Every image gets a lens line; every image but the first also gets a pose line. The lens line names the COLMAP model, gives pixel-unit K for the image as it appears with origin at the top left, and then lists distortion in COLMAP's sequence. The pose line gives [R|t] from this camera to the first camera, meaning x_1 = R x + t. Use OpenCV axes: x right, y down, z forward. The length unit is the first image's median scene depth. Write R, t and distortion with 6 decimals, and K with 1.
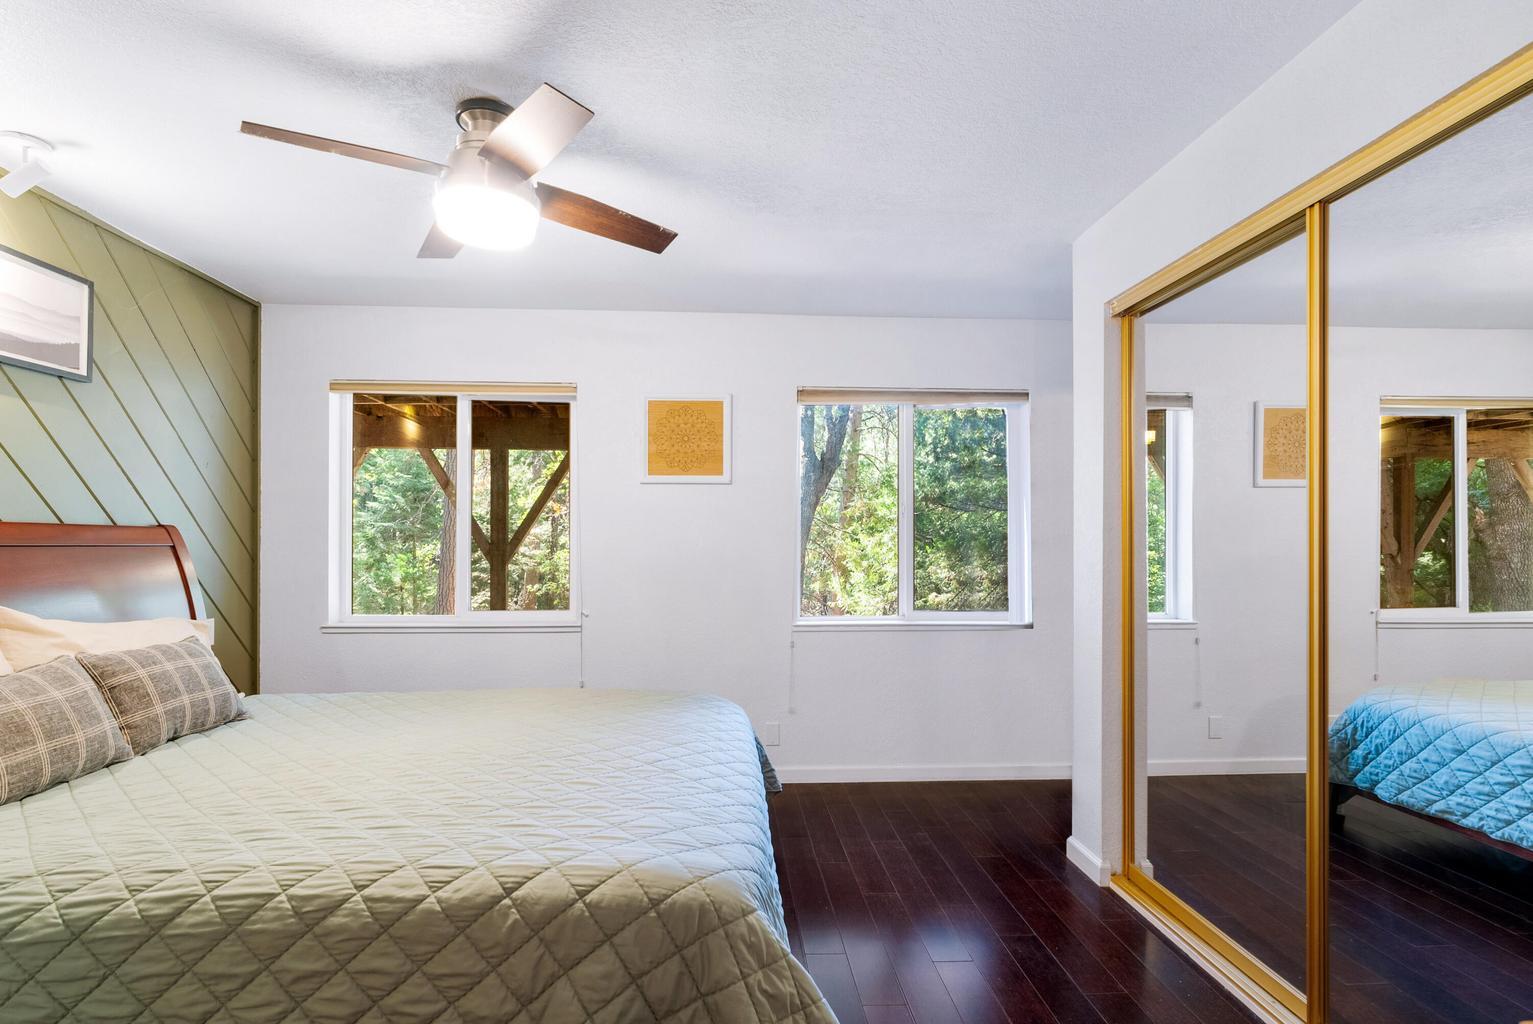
lens RADIAL K [[779.3, 0, 766.5], [0, 779.3, 512.0], [0, 0, 1]] dist [-0.001704, 0.000056]
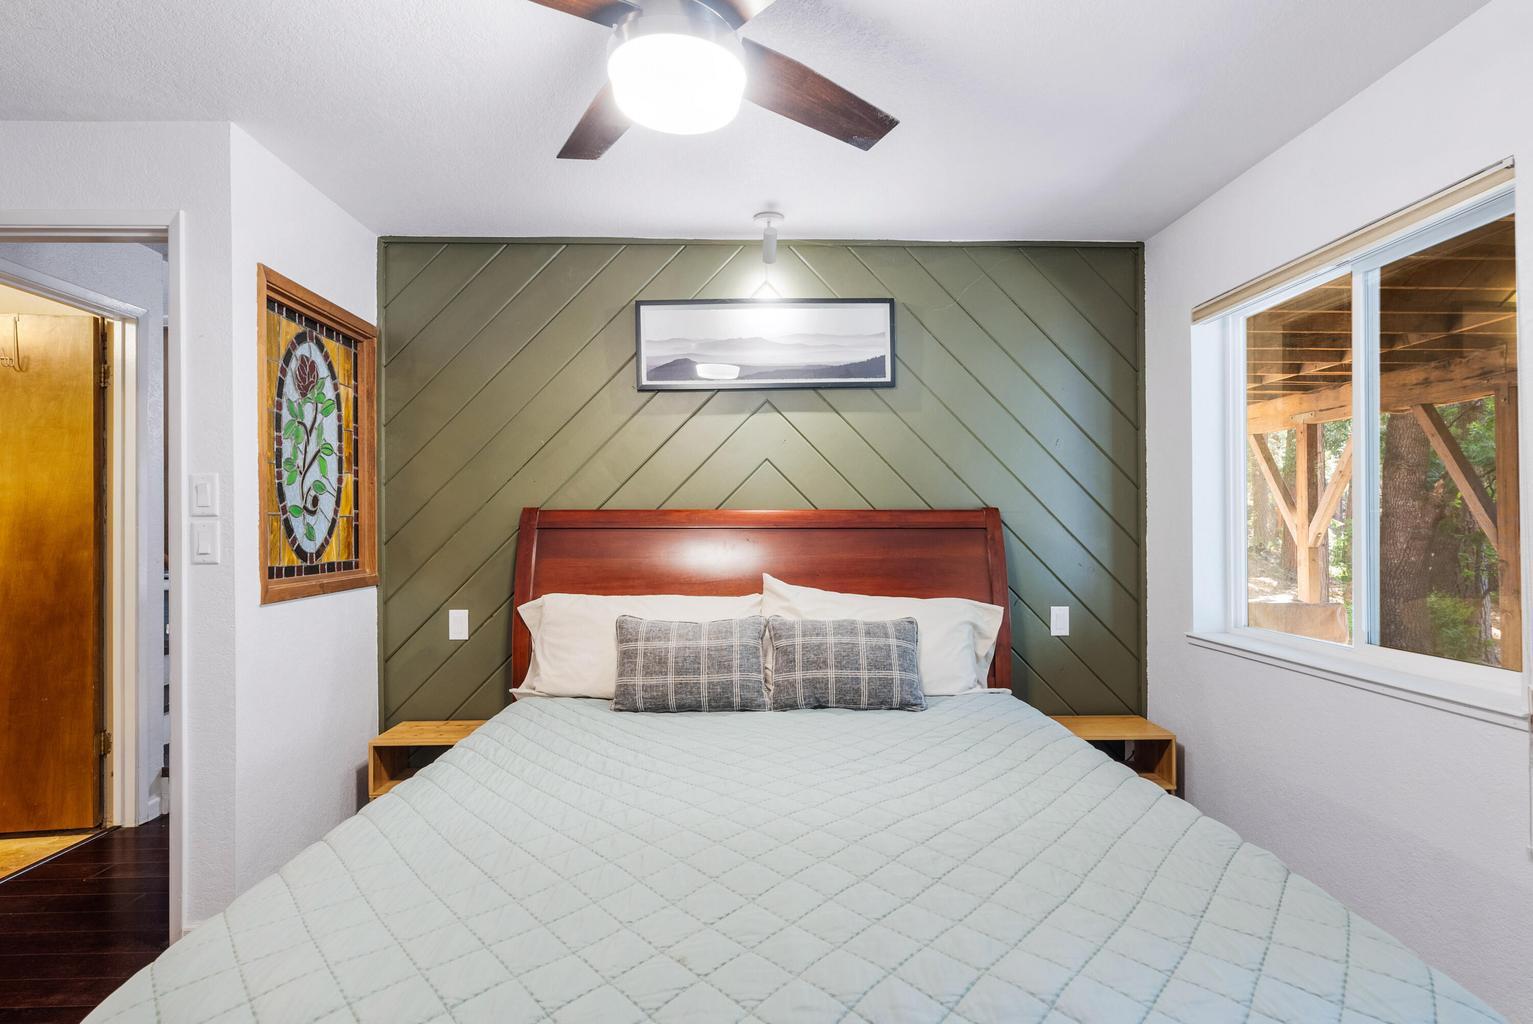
lens RADIAL K [[765.2, 0, 766.5], [0, 765.2, 512.0], [0, 0, 1]] dist [-0.003263, 0.002203]
pose [[-0.045991, -0.014696, -0.998834, 0.297316], [0.044187, 0.998883, -0.016731, 0.033779], [0.997964, -0.044905, -0.045290, 0.950079]]
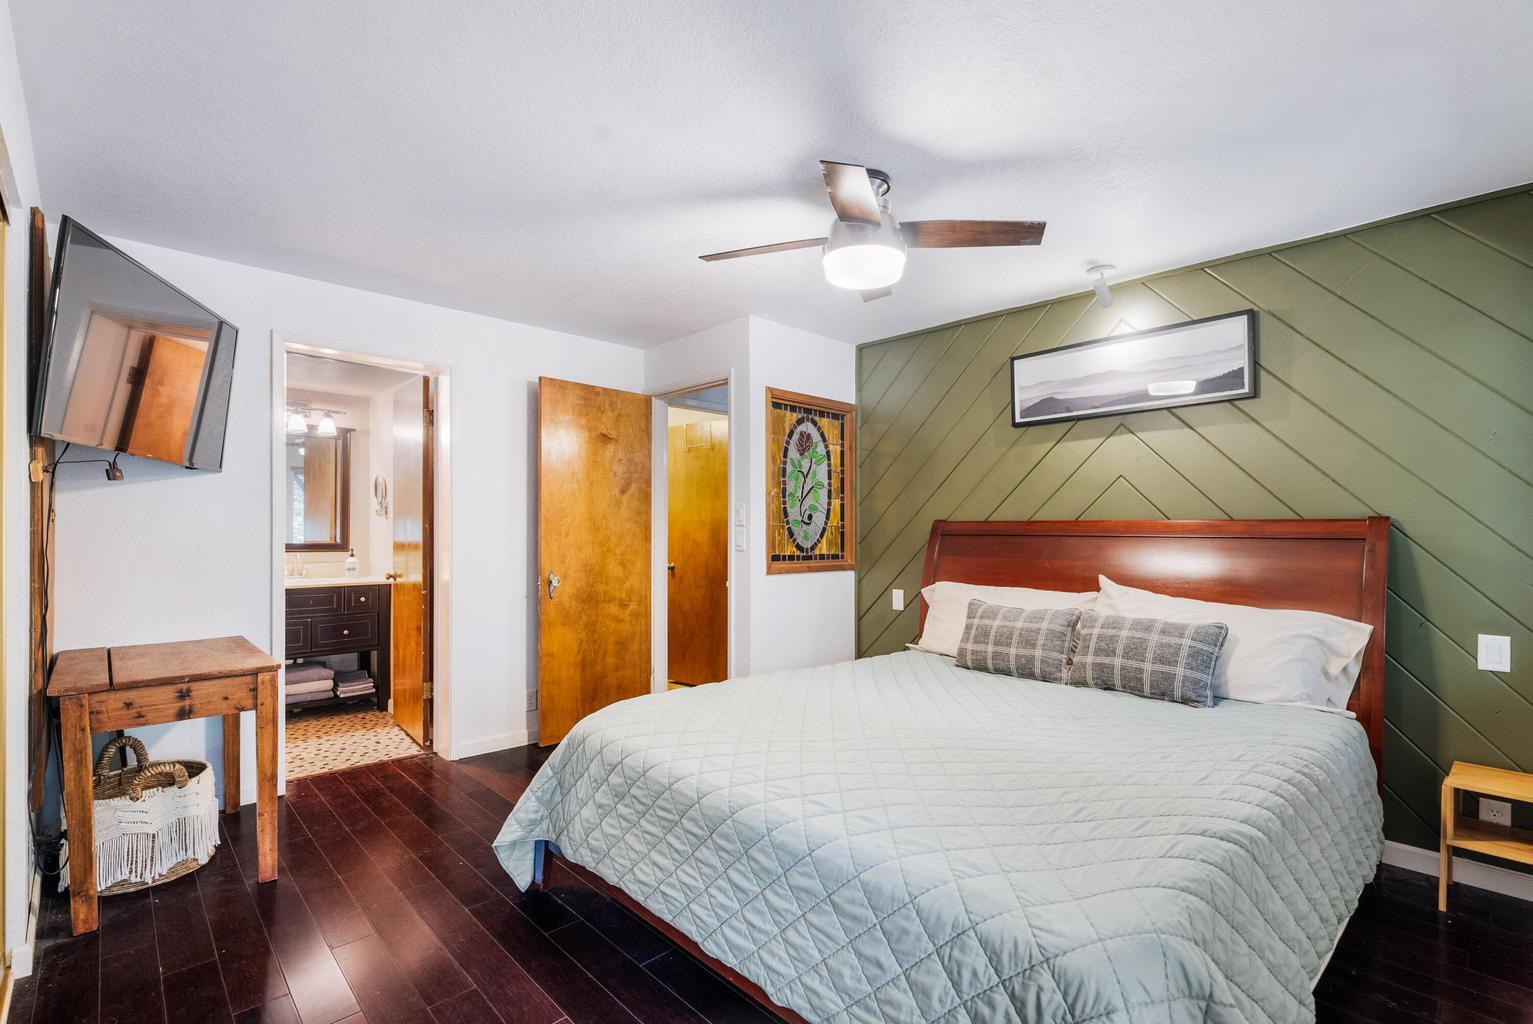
lens RADIAL K [[696.0, 0, 768.6], [0, 696.0, 520.3], [0, 0, 1]] dist [-0.004357, -0.000194]
pose [[-0.767160, -0.014182, -0.641299, 0.379253], [0.021659, 0.998613, -0.047994, 0.057409], [0.641090, -0.050709, -0.765788, 1.470266]]
